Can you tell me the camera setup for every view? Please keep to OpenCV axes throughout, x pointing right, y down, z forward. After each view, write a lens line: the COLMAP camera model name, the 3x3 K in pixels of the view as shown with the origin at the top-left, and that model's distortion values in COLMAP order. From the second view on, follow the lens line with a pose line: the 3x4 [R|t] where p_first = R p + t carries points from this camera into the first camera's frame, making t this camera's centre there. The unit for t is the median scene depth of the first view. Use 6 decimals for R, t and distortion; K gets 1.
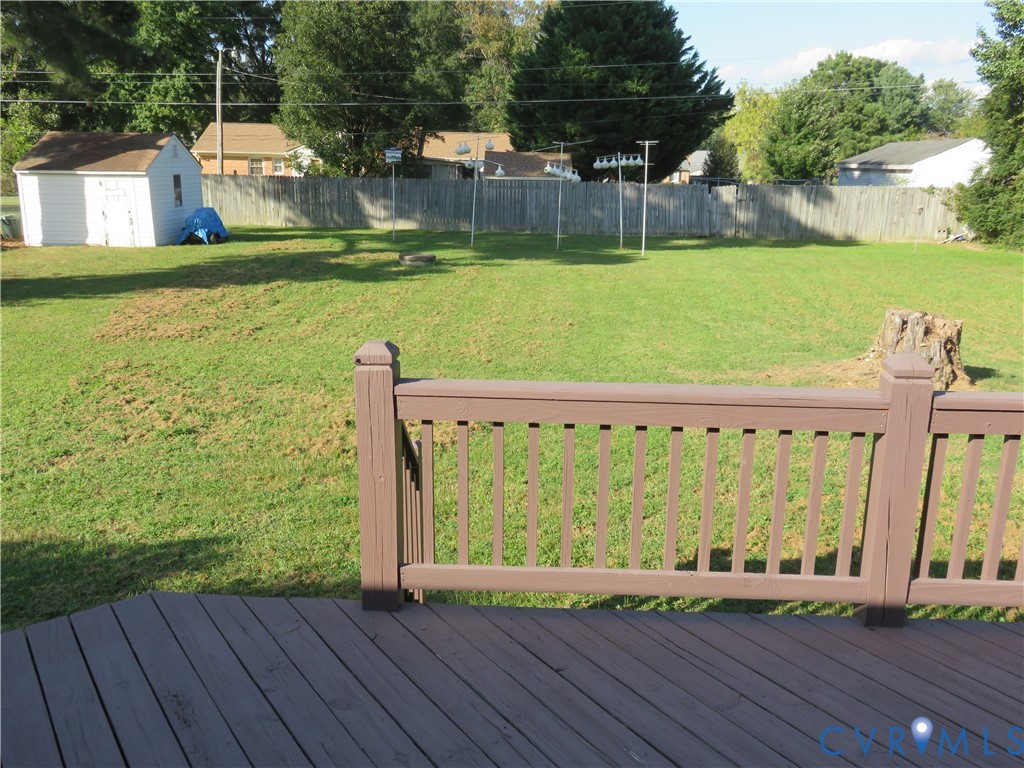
lens RADIAL K [[903.0, 0, 512.0], [0, 903.0, 384.0], [0, 0, 1]] dist [0.002067, -0.014708]
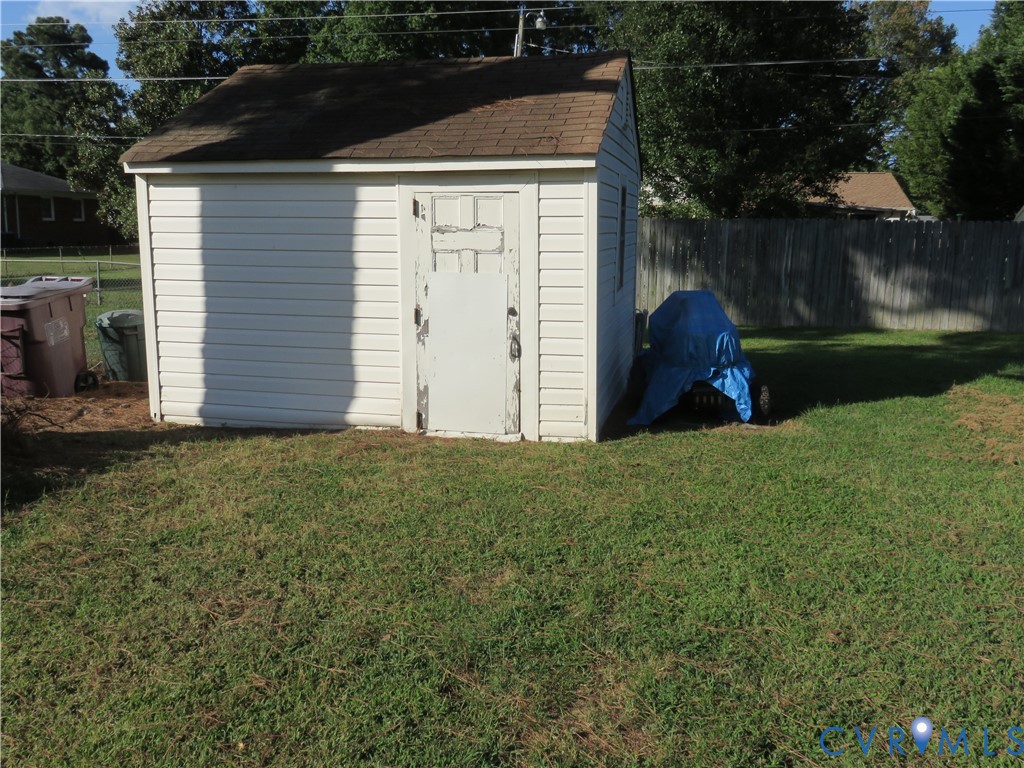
lens RADIAL K [[903.0, 0, 512.0], [0, 903.0, 384.0], [0, 0, 1]] dist [0.002067, -0.014708]
pose [[0.986635, 0.015926, -0.162167, -0.375179], [-0.028681, 0.996648, -0.076617, -0.146769], [0.160403, 0.080244, 0.983784, 0.728676]]
